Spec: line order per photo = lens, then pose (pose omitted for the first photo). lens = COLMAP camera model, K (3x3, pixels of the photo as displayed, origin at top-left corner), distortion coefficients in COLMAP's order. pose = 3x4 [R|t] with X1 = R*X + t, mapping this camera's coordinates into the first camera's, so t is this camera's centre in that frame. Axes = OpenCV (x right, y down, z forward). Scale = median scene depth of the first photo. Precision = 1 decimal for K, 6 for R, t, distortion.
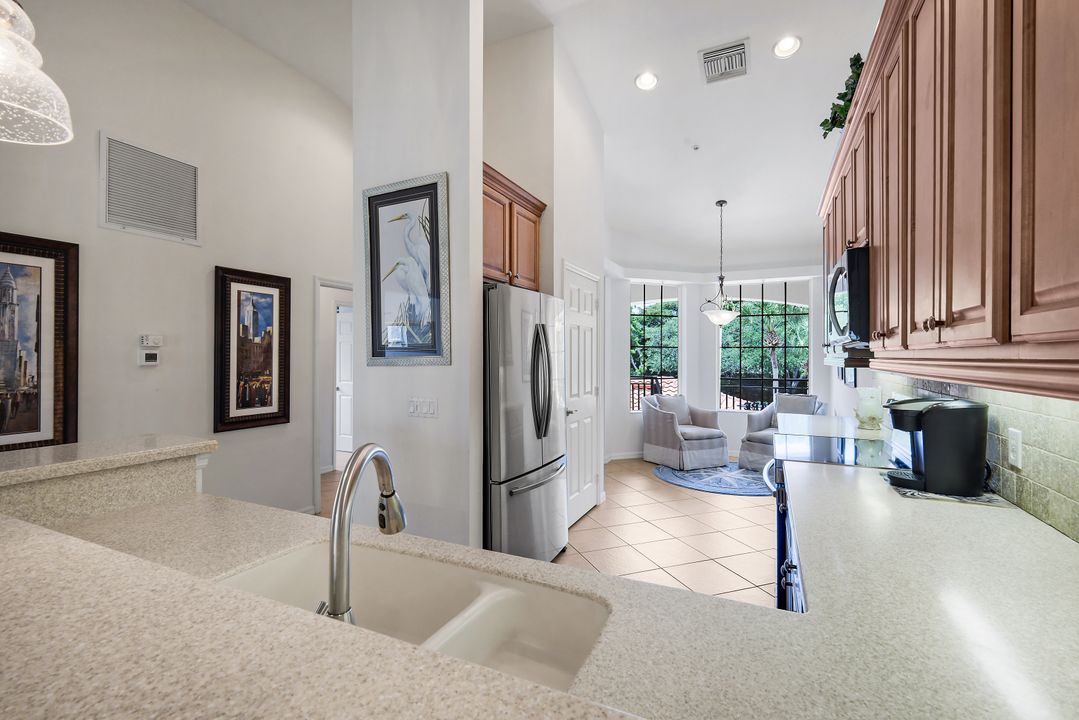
lens RADIAL K [[484.5, 0, 539.5], [0, 484.5, 360.0], [0, 0, 1]] dist [0.000439, -0.000006]
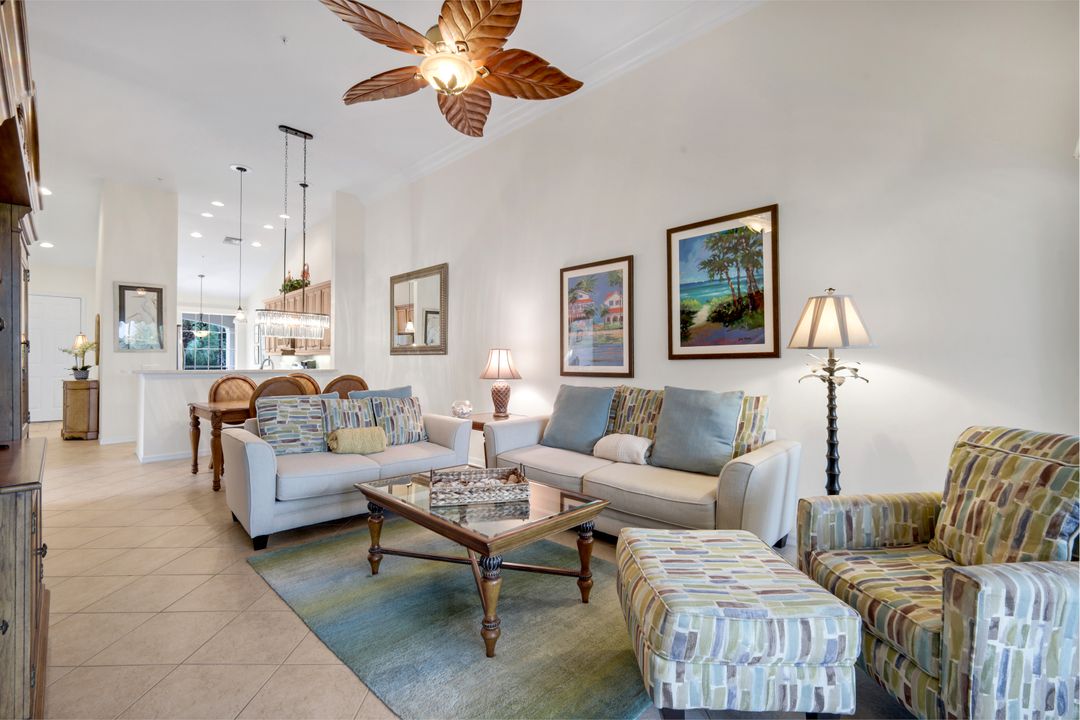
lens RADIAL K [[466.5, 0, 543.0], [0, 466.5, 356.7], [0, 0, 1]] dist [0.002865, 0.000188]
pose [[0.315518, 0.010542, 0.948861, -1.261750], [0.005427, 0.999902, -0.012913, 0.050299], [-0.948904, 0.009224, 0.315430, -1.192117]]
